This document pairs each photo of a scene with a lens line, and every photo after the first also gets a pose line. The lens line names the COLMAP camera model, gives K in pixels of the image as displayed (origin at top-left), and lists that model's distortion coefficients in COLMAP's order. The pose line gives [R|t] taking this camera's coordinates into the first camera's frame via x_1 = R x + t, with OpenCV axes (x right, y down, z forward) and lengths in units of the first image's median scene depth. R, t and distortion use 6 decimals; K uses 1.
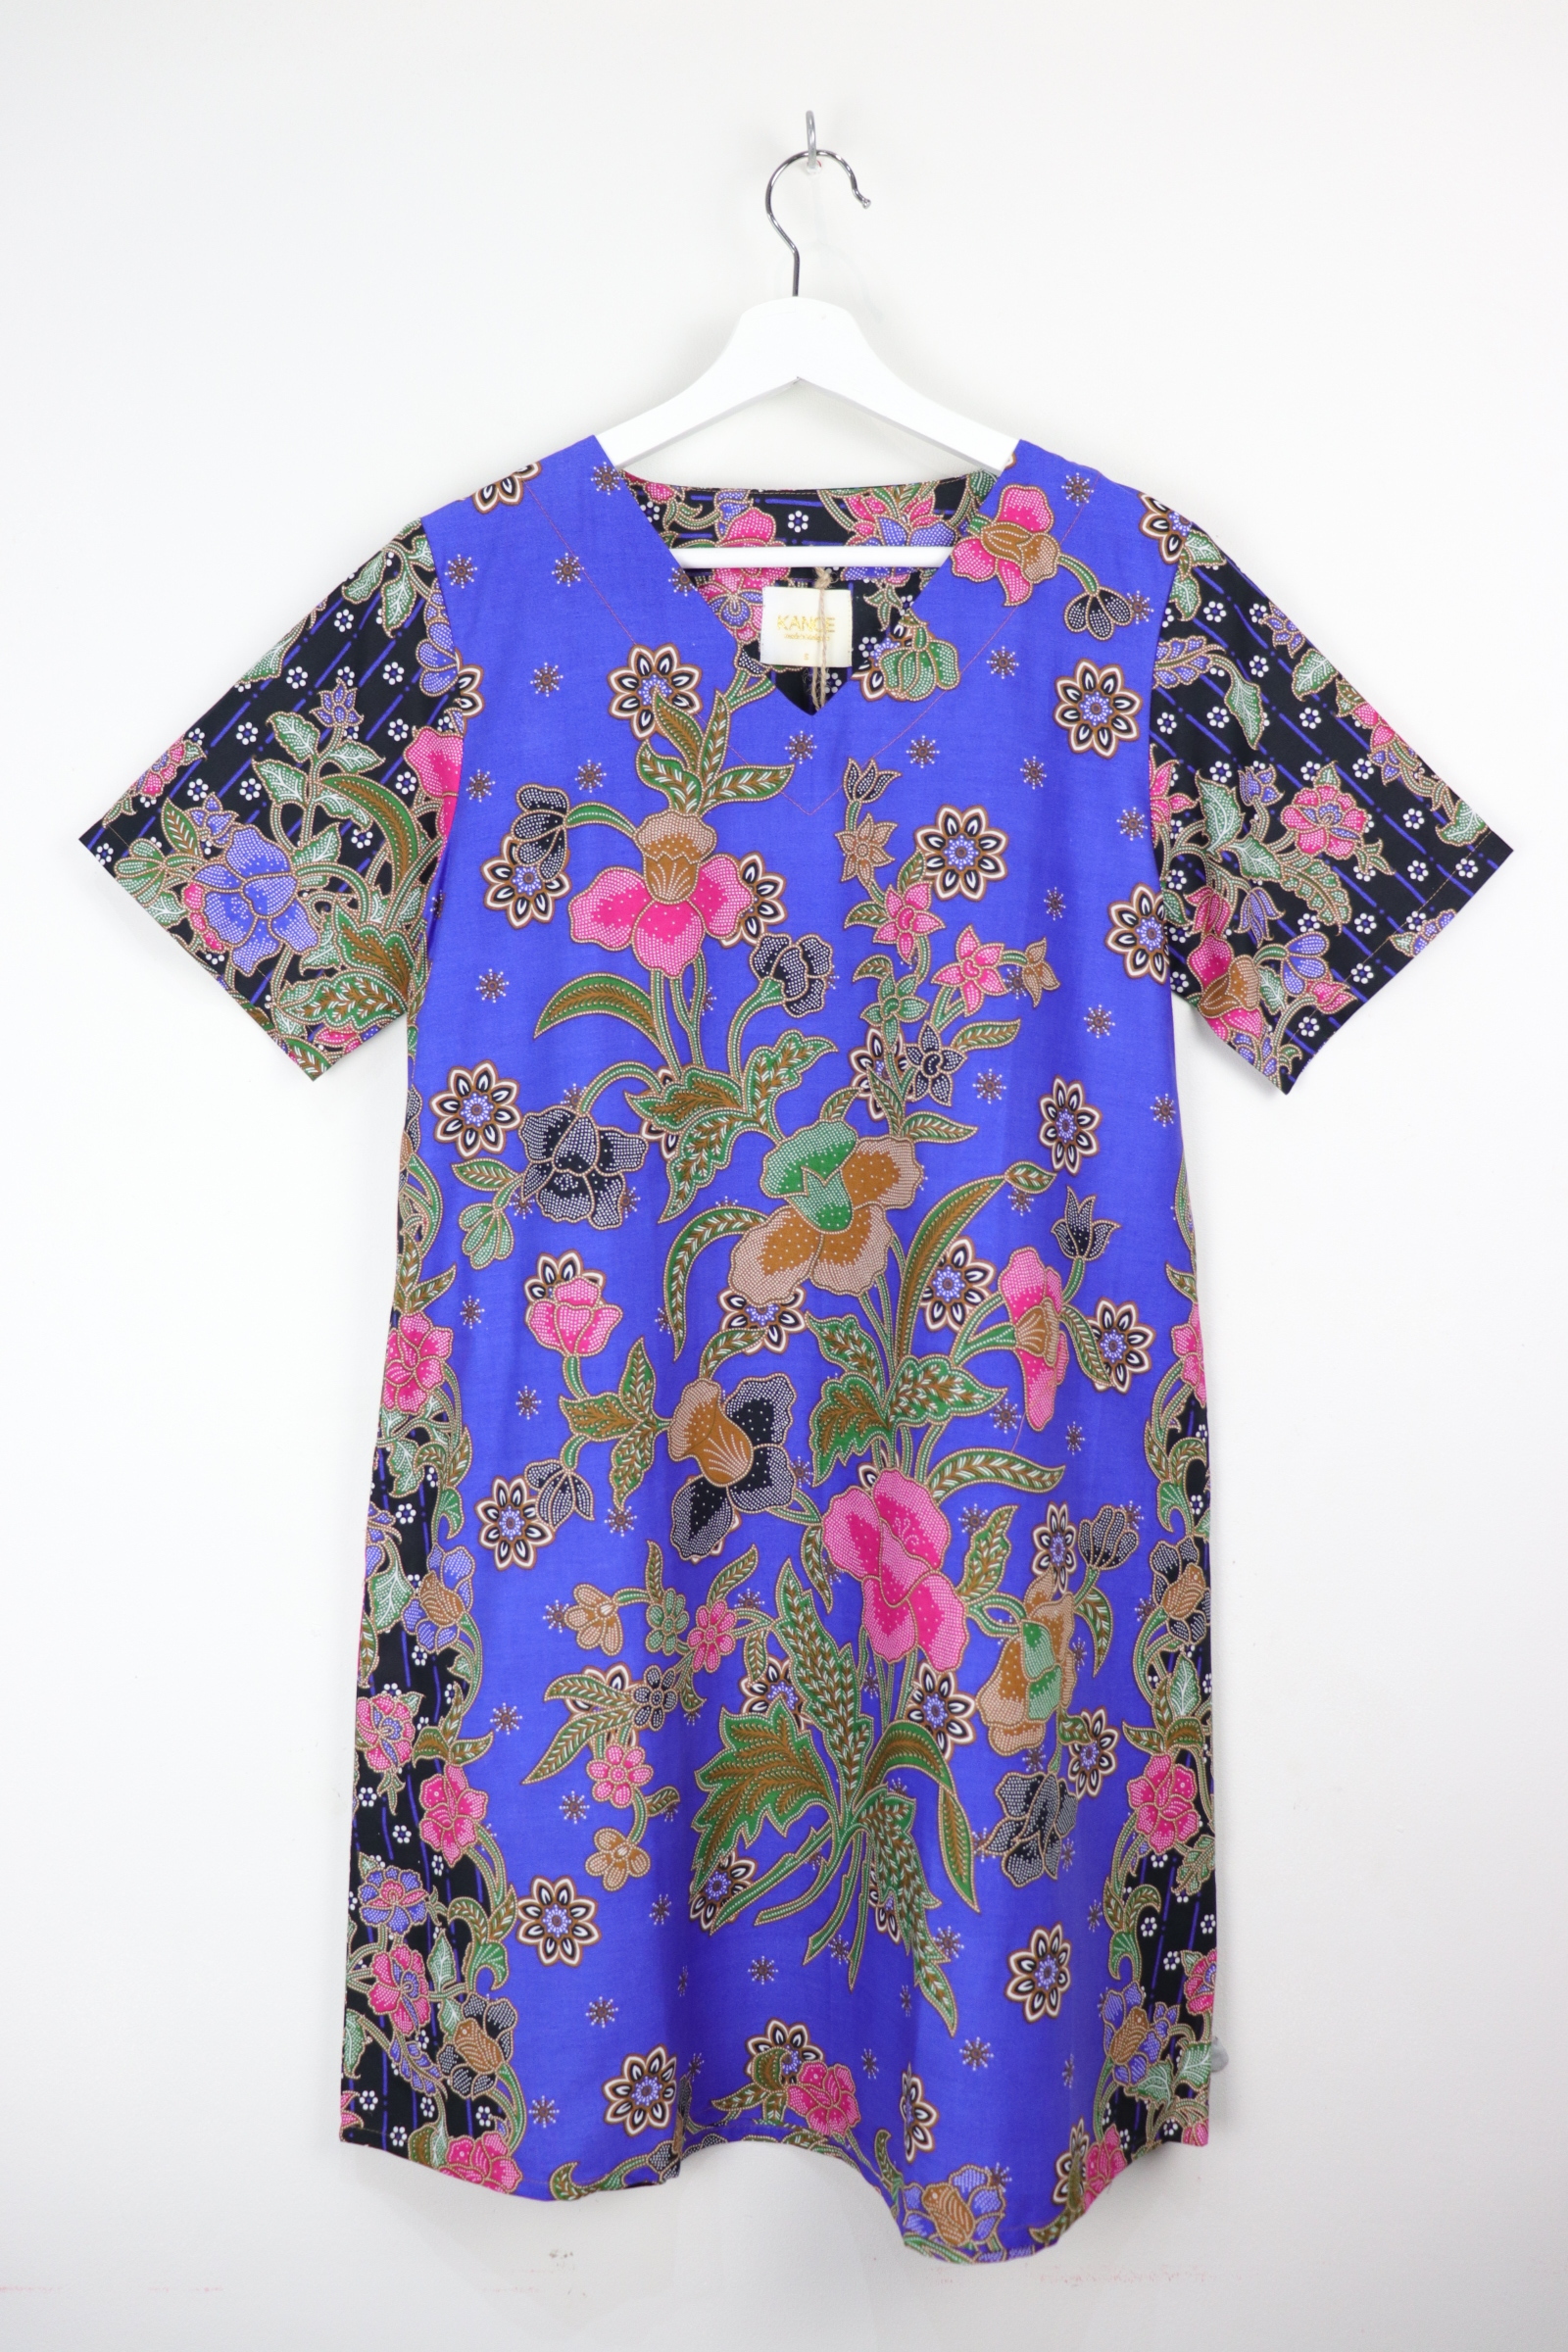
lens RADIAL K [[1987.4, 0, 775.5], [0, 1987.4, 1170.0], [0, 0, 1]] dist [-0.185403, 0.181513]
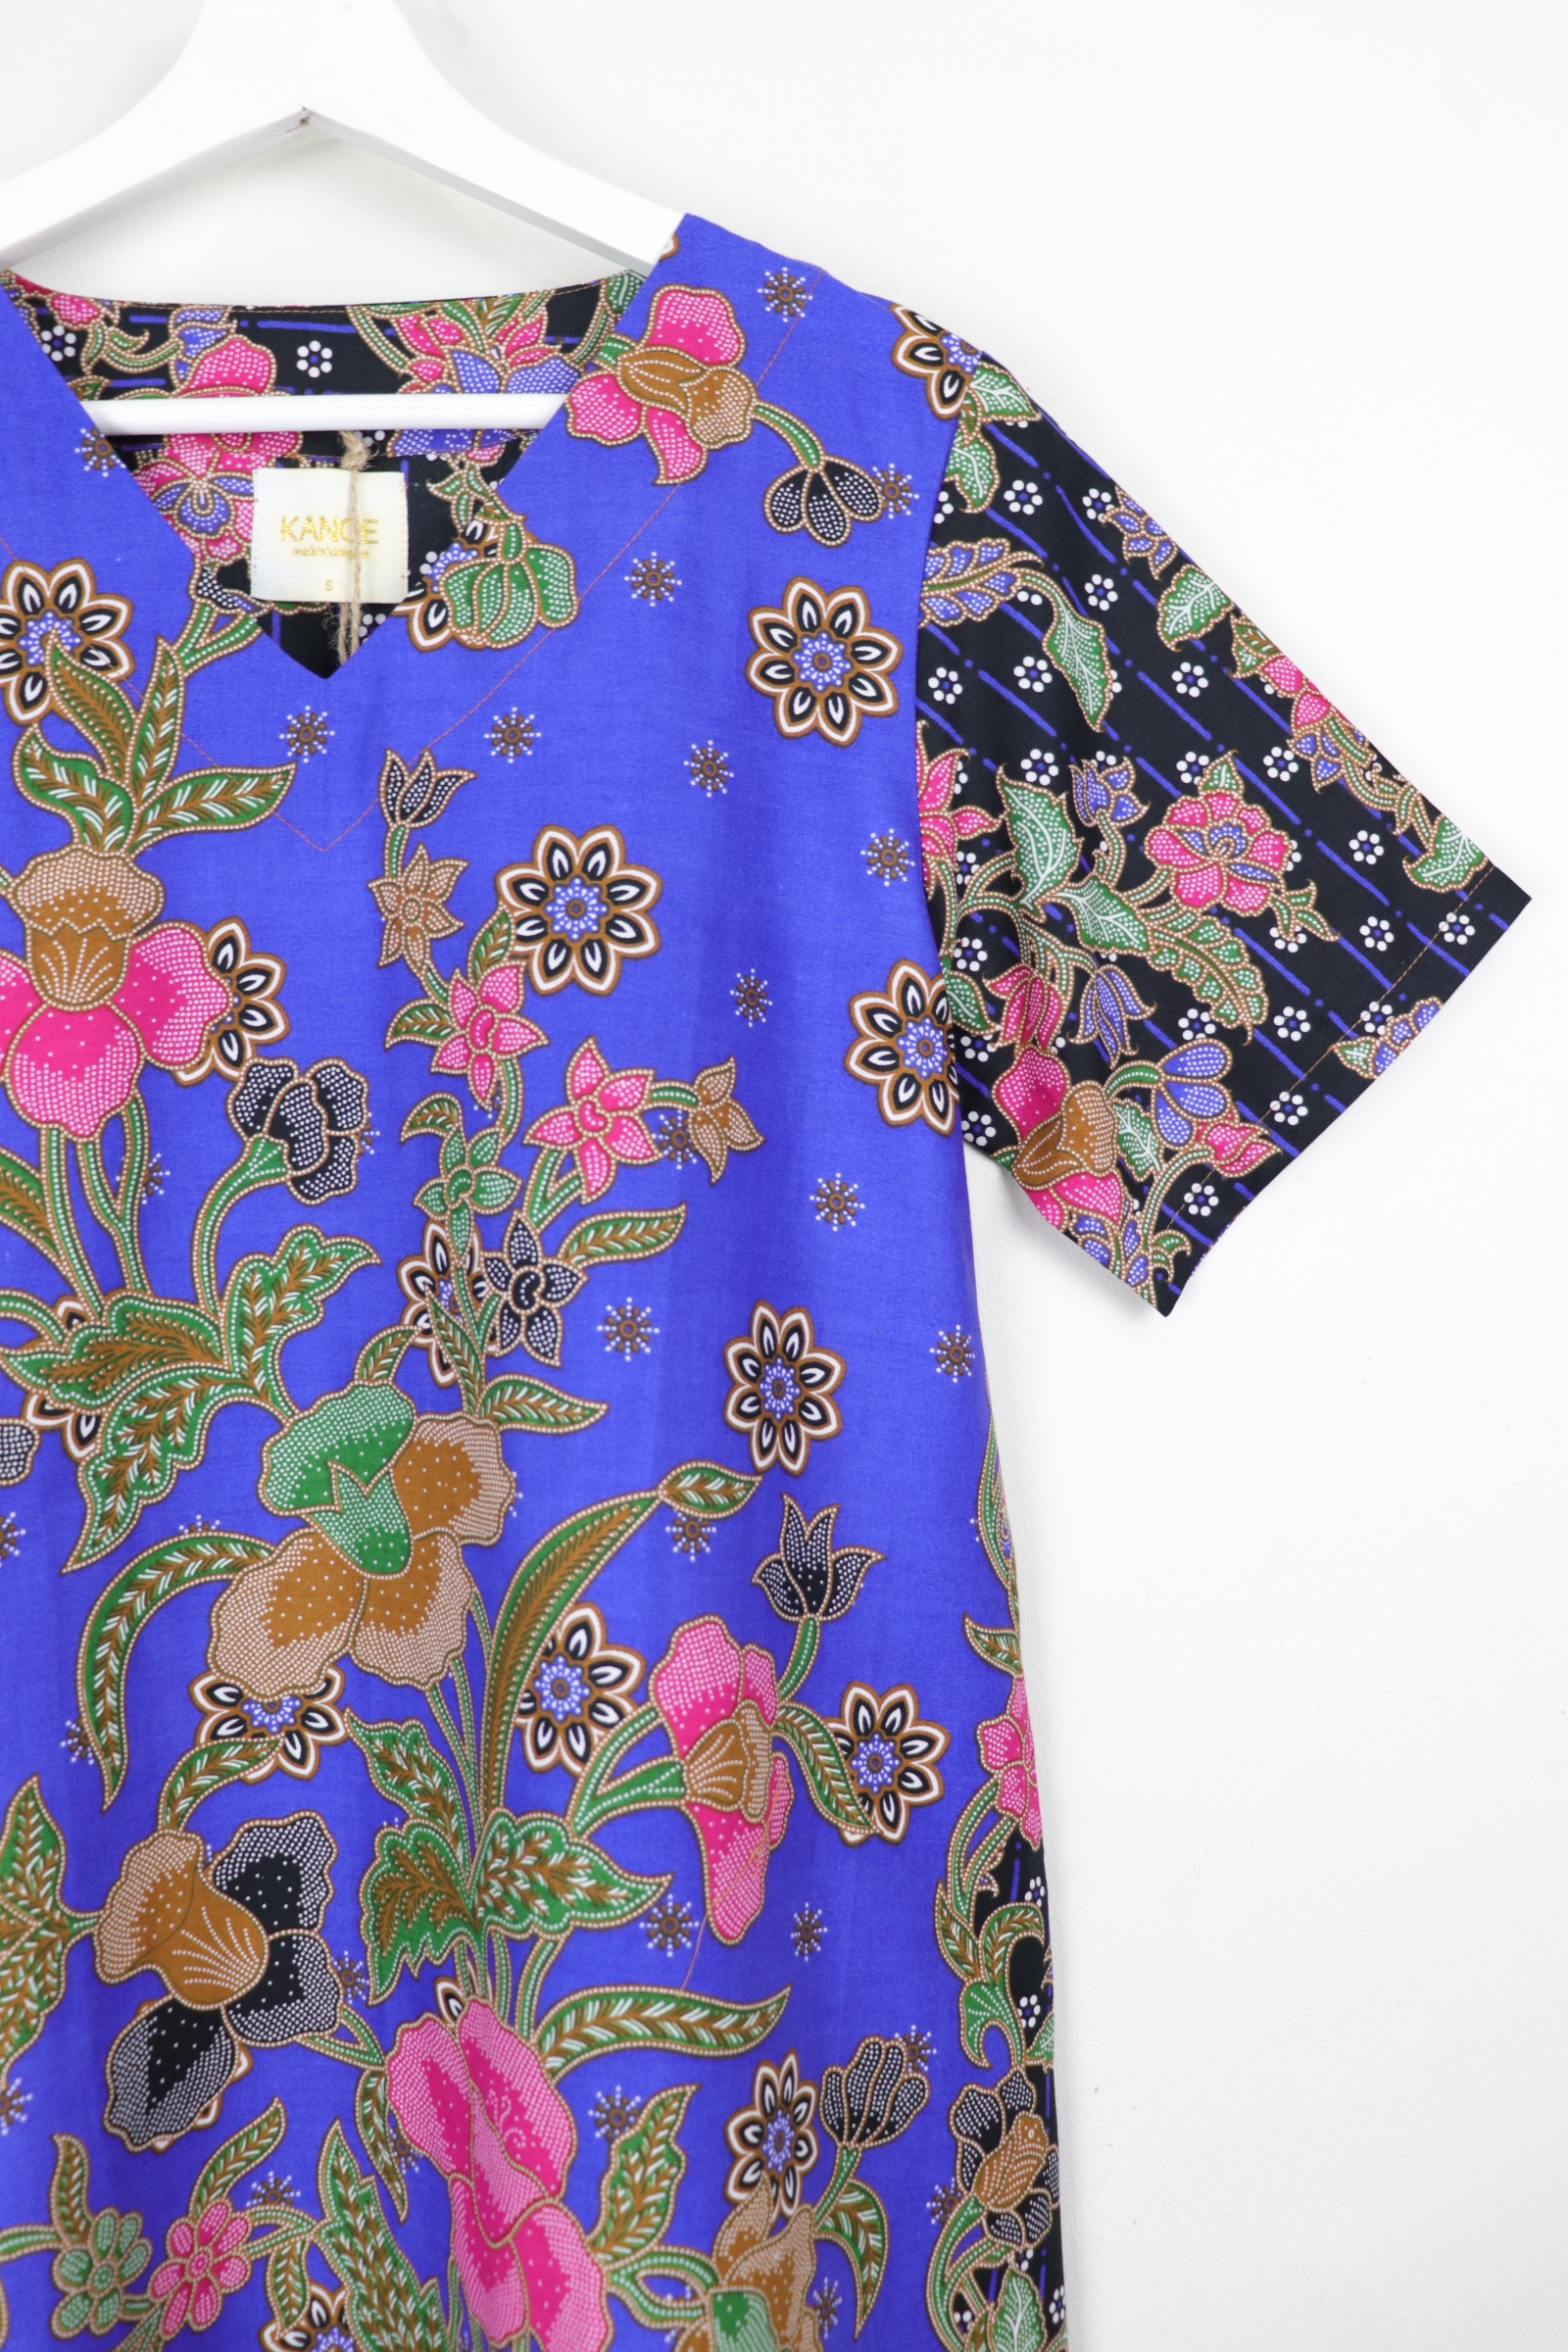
lens RADIAL K [[1988.0, 0, 784.0], [0, 1988.0, 1176.0], [0, 0, 1]] dist [-0.185589, 0.183802]
pose [[0.997825, -0.016128, 0.063909, 0.111875], [0.019739, 0.998220, -0.056278, -0.050666], [-0.062888, 0.057417, 0.996368, 0.426987]]
